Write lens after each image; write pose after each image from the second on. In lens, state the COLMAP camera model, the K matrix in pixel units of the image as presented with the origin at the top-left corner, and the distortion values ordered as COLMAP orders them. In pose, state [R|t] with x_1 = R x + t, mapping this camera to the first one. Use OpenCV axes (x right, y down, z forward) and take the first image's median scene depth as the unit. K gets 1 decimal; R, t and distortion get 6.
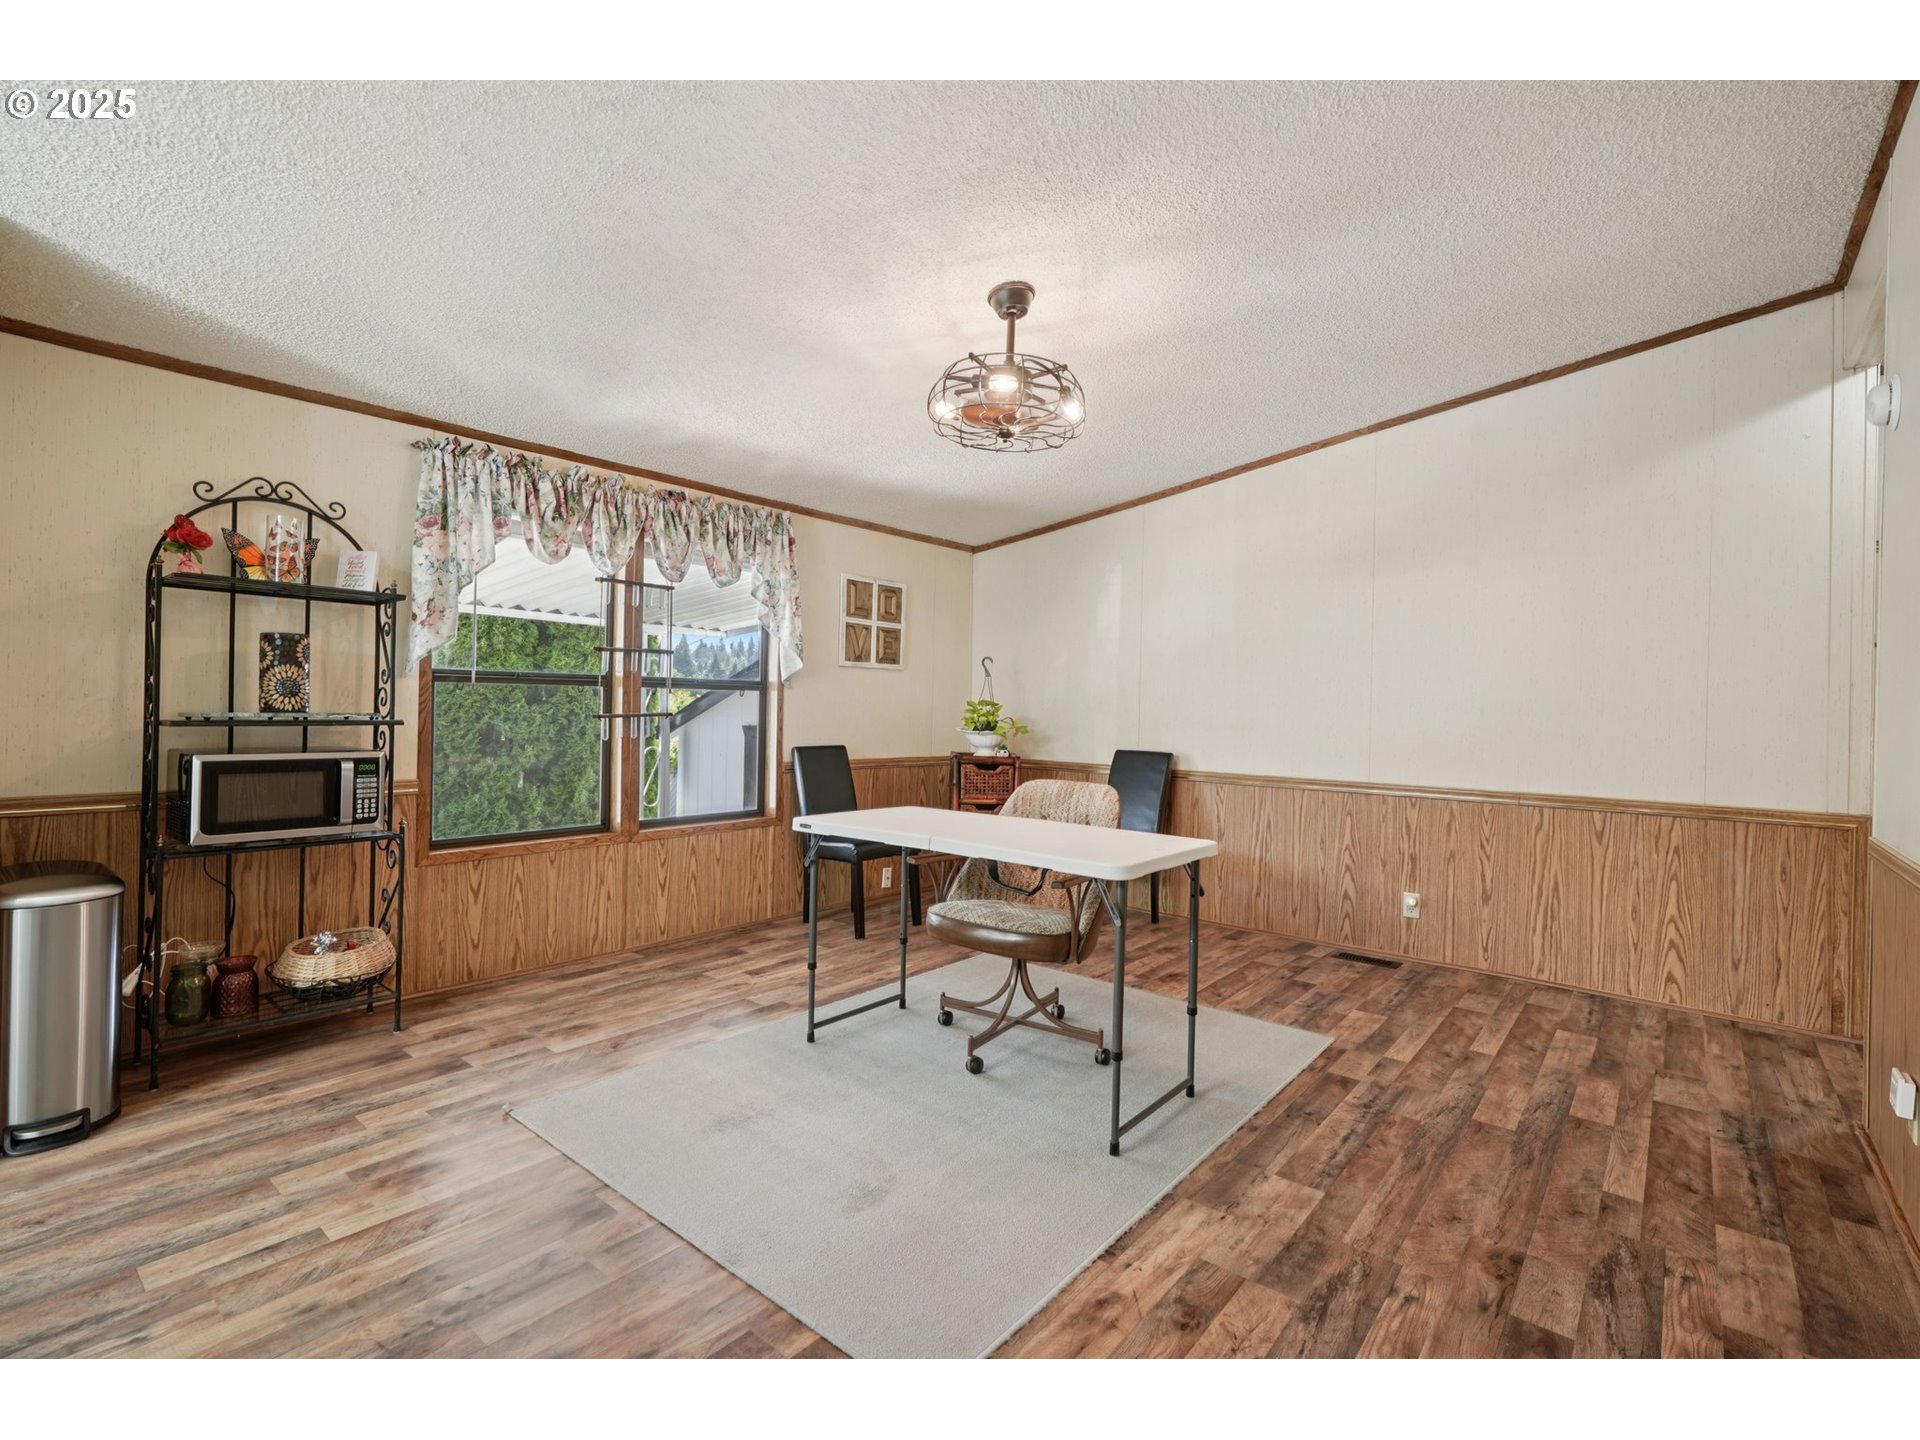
lens RADIAL K [[870.0, 0, 968.4], [0, 870.0, 717.7], [0, 0, 1]] dist [-0.015388, 0.000346]
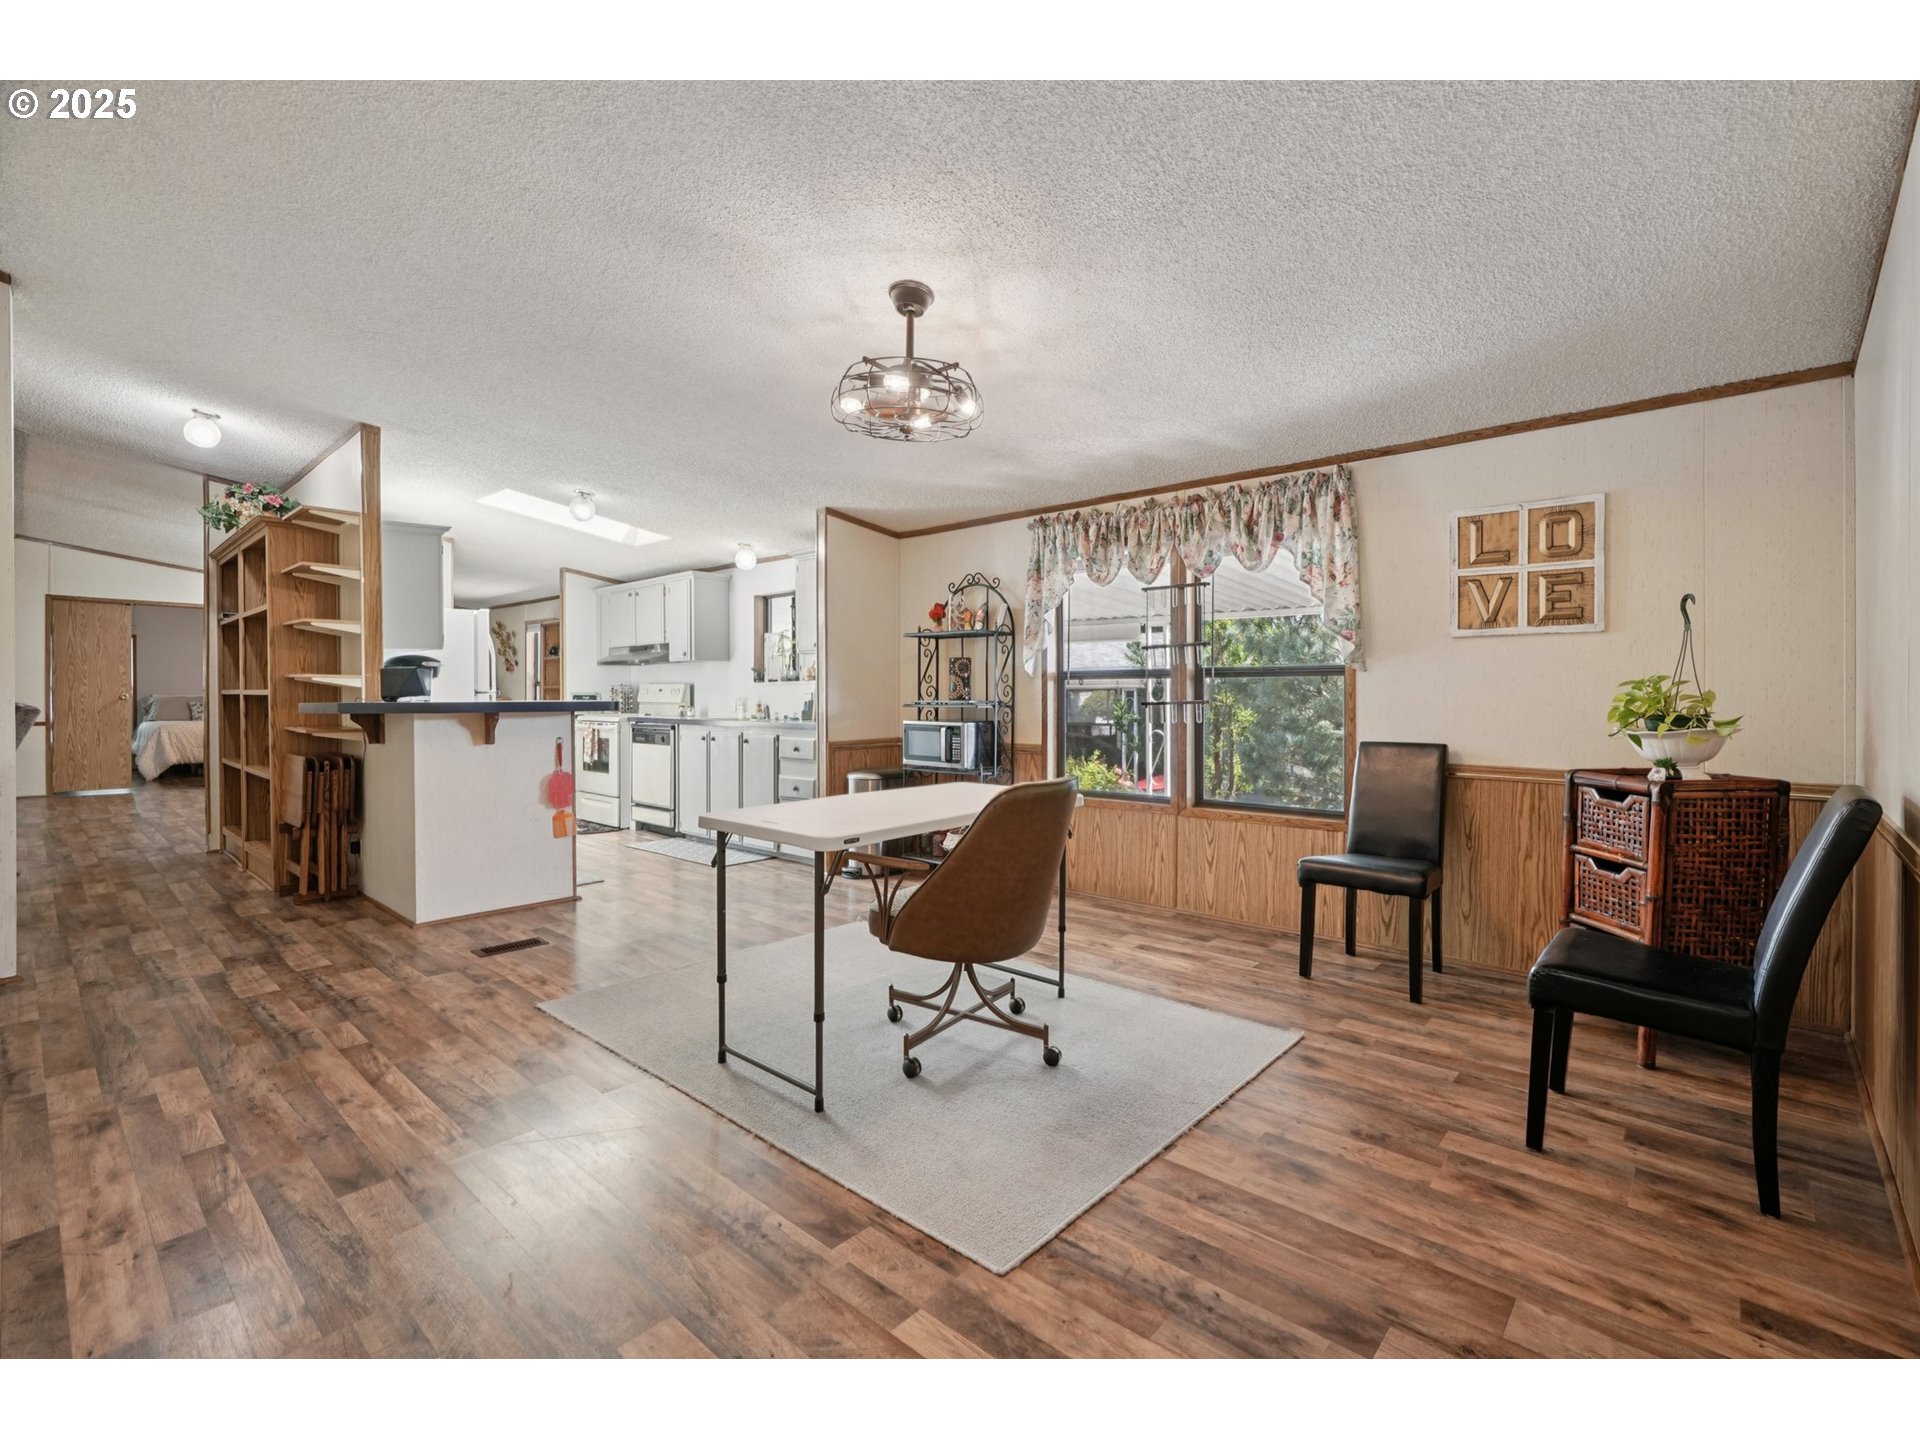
lens RADIAL K [[870.0, 0, 968.4], [0, 870.0, 717.7], [0, 0, 1]] dist [-0.015388, 0.000346]
pose [[-0.035194, 0.012565, -0.999302, 0.834197], [-0.010326, 0.999863, 0.012935, 0.004898], [0.999327, 0.010774, -0.035059, 0.850390]]
